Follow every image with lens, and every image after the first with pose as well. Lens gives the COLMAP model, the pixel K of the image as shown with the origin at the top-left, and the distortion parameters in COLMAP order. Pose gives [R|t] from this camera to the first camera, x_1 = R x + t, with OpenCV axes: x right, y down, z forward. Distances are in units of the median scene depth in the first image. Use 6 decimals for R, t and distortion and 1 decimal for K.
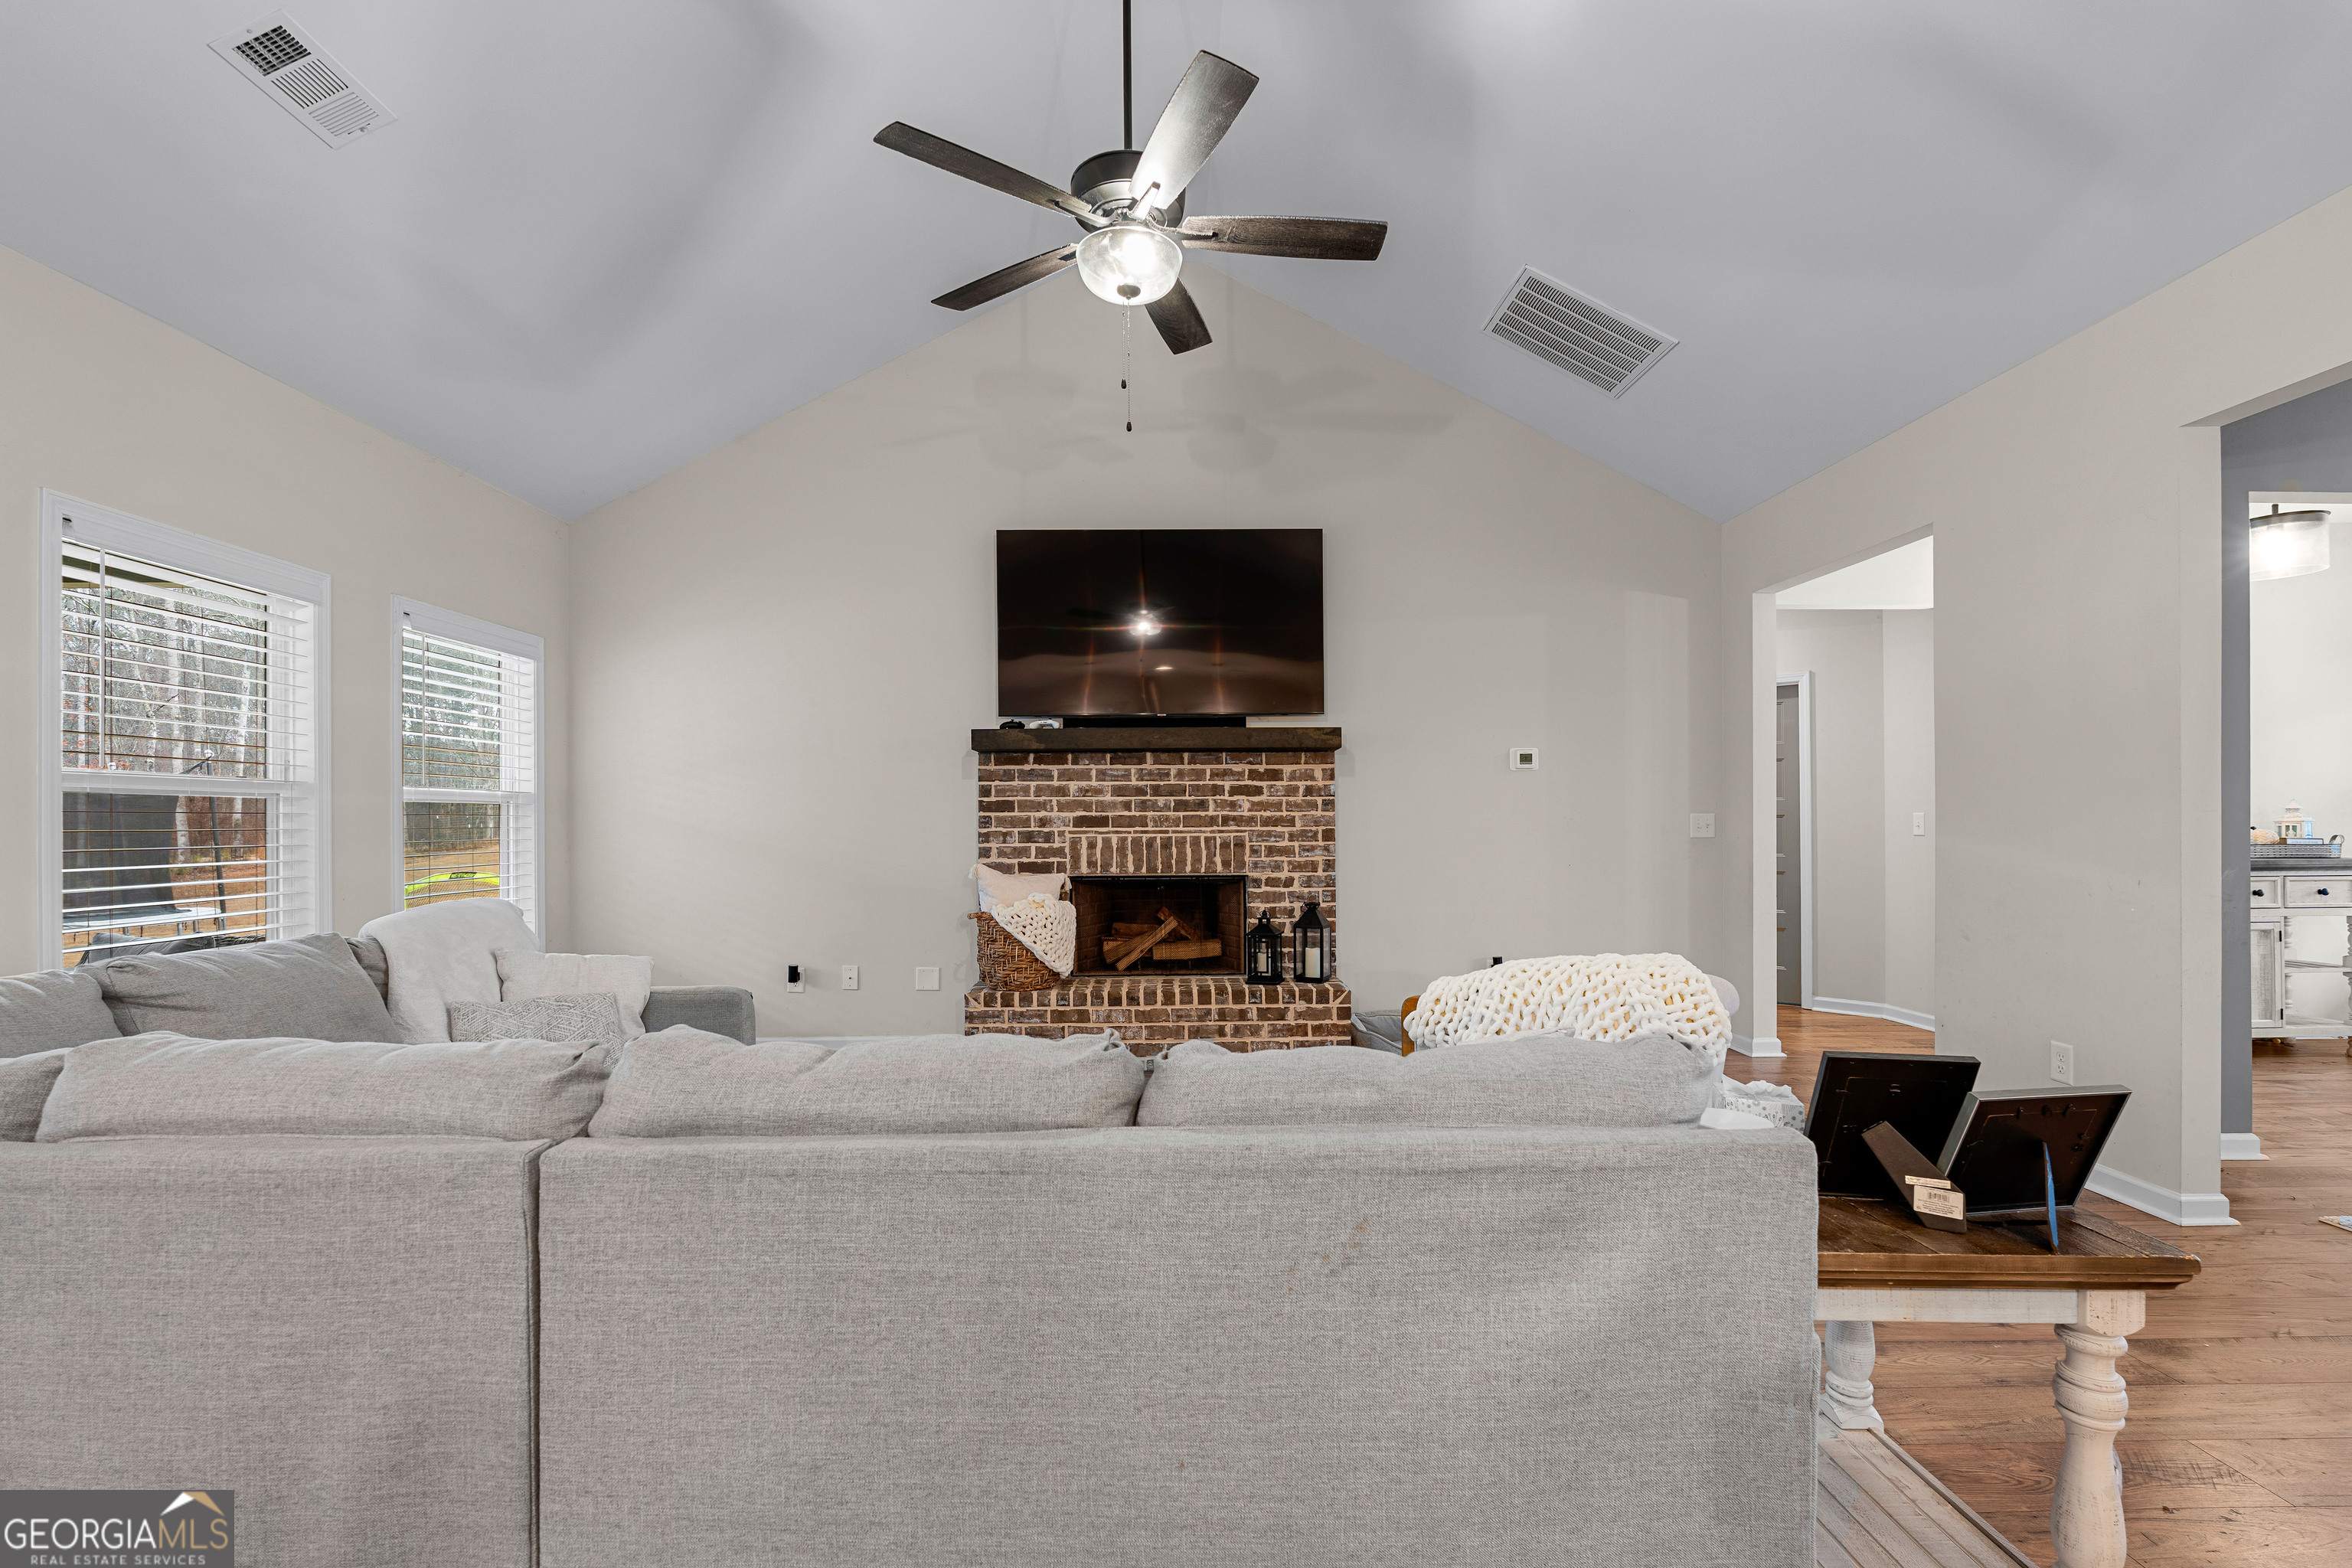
lens RADIAL K [[1026.6, 0, 1172.4], [0, 1026.6, 811.4], [0, 0, 1]] dist [-0.012572, -0.000073]
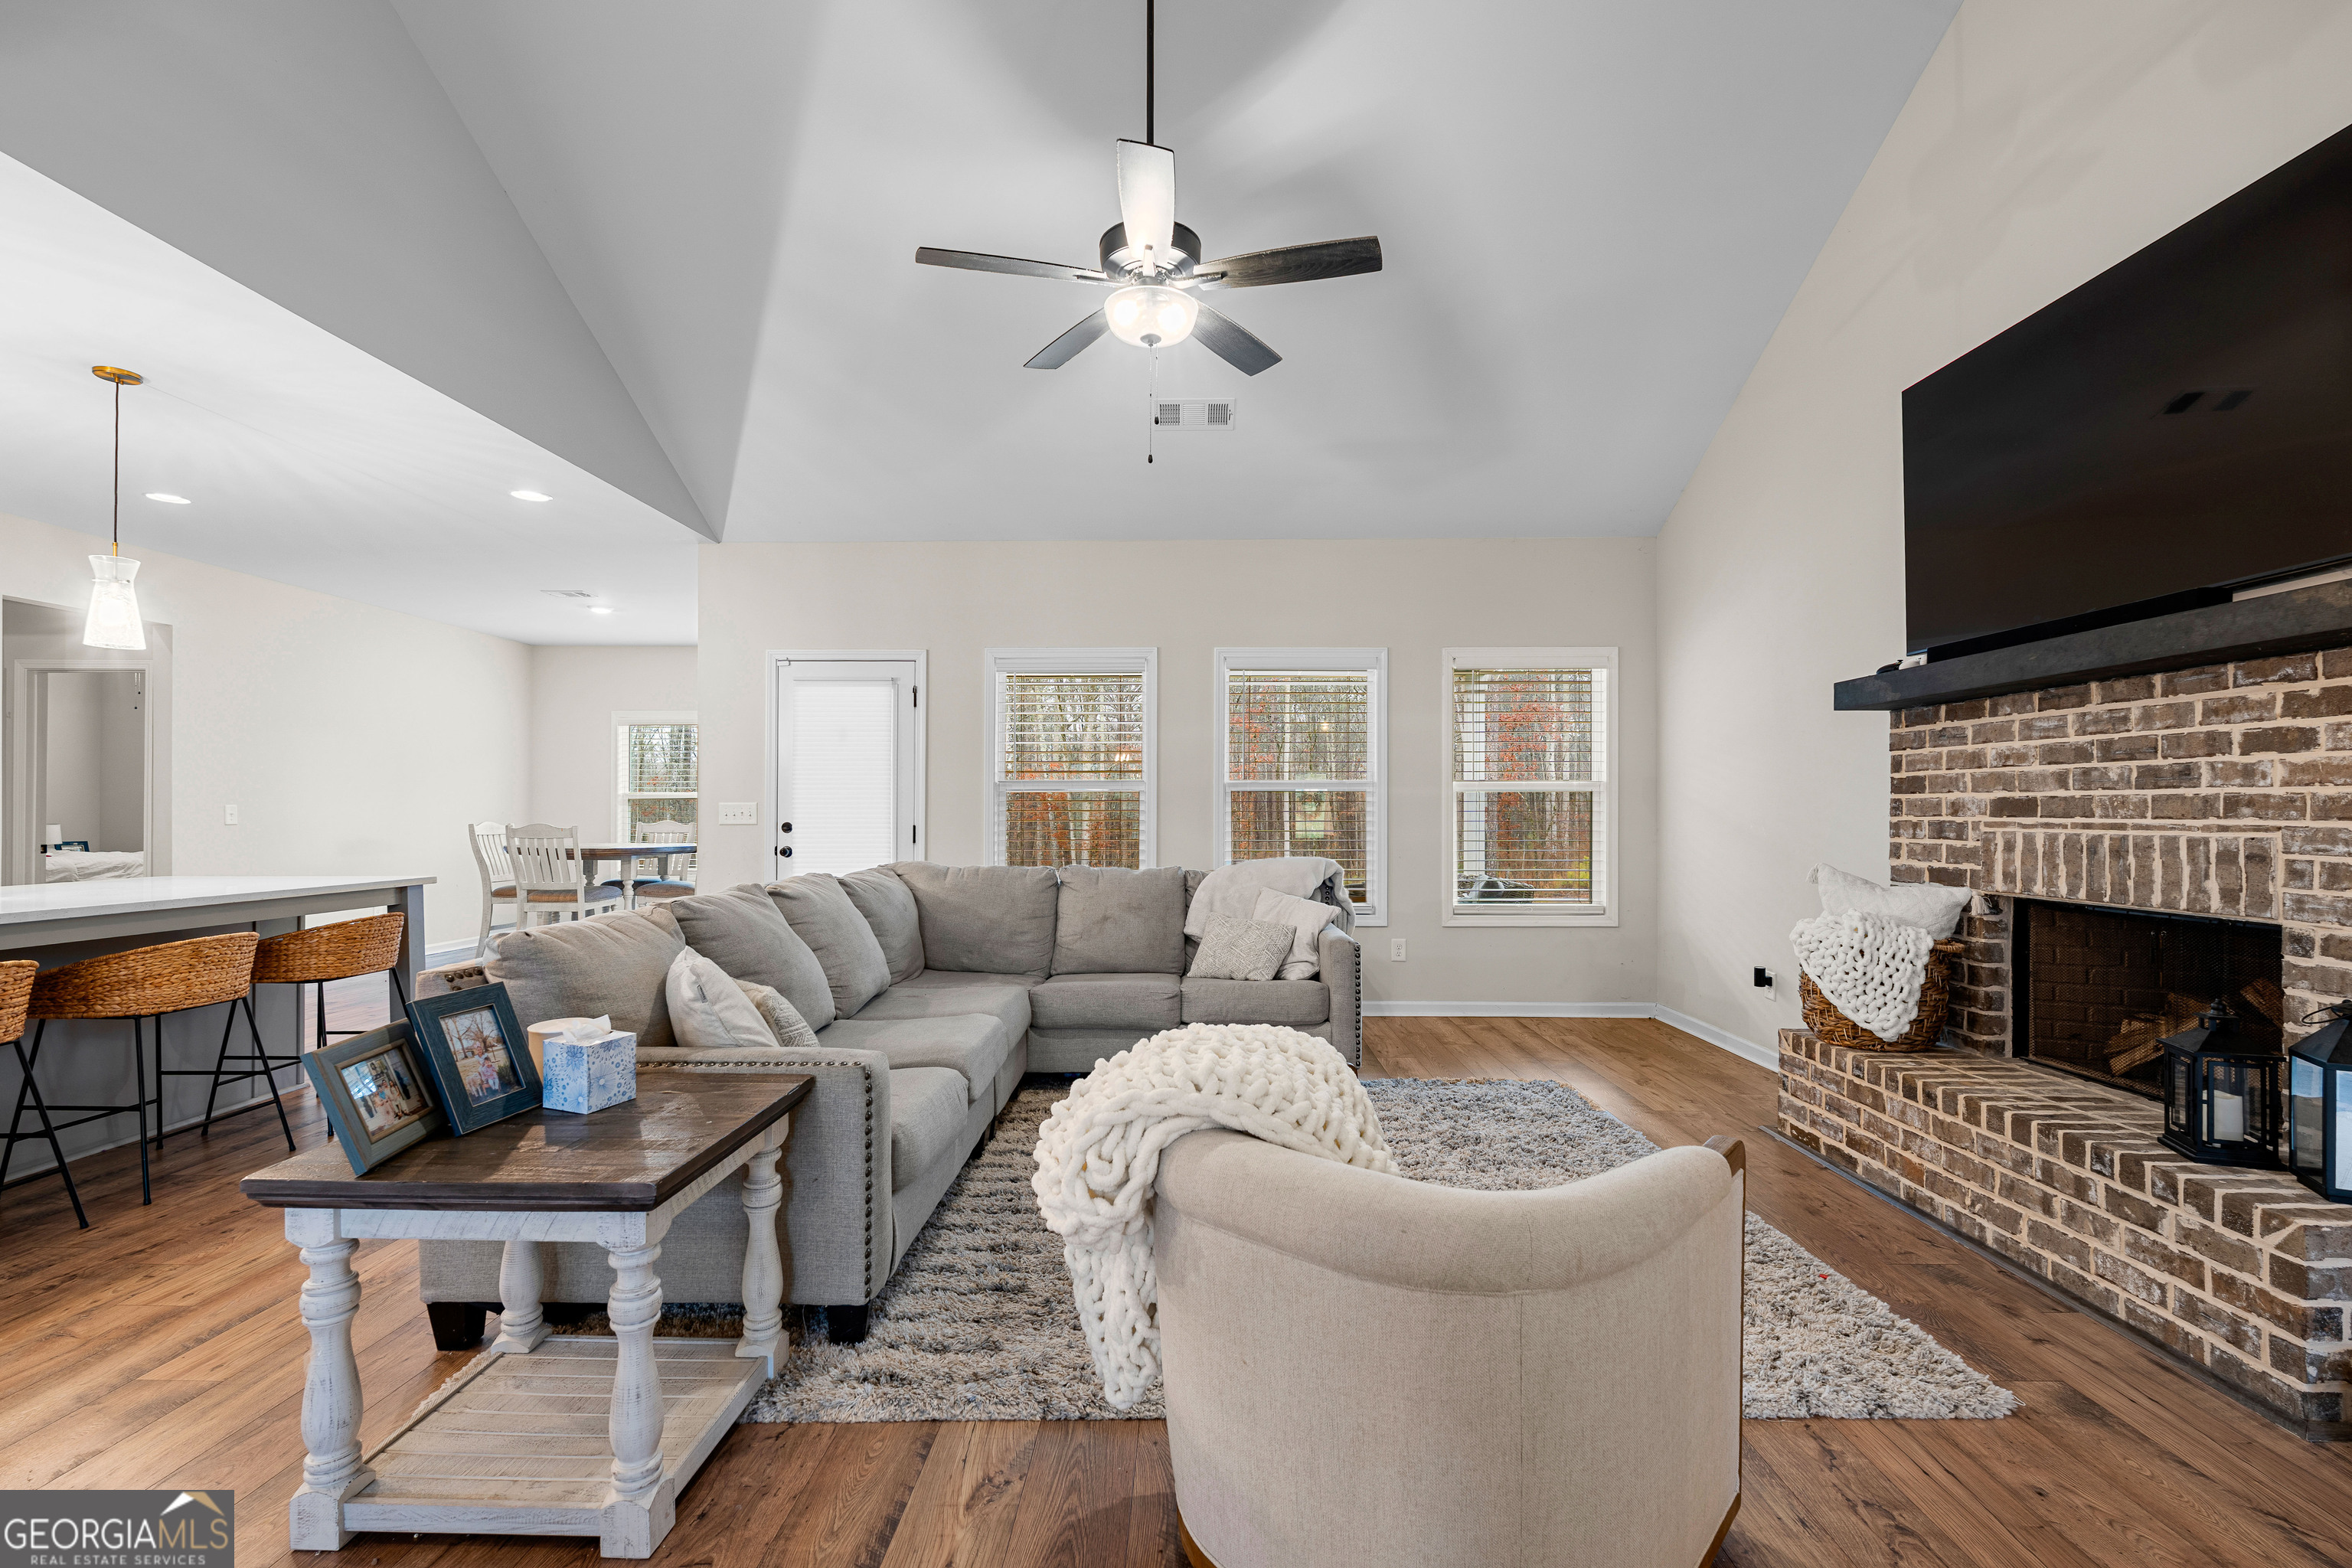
lens RADIAL K [[1028.2, 0, 1176.0], [0, 1028.2, 784.0], [0, 0, 1]] dist [-0.003609, 0.000195]
pose [[-0.029328, -0.020236, -0.999365, 0.544622], [0.011639, 0.999720, -0.020585, 0.002838], [0.999502, -0.012236, -0.029084, 0.522007]]
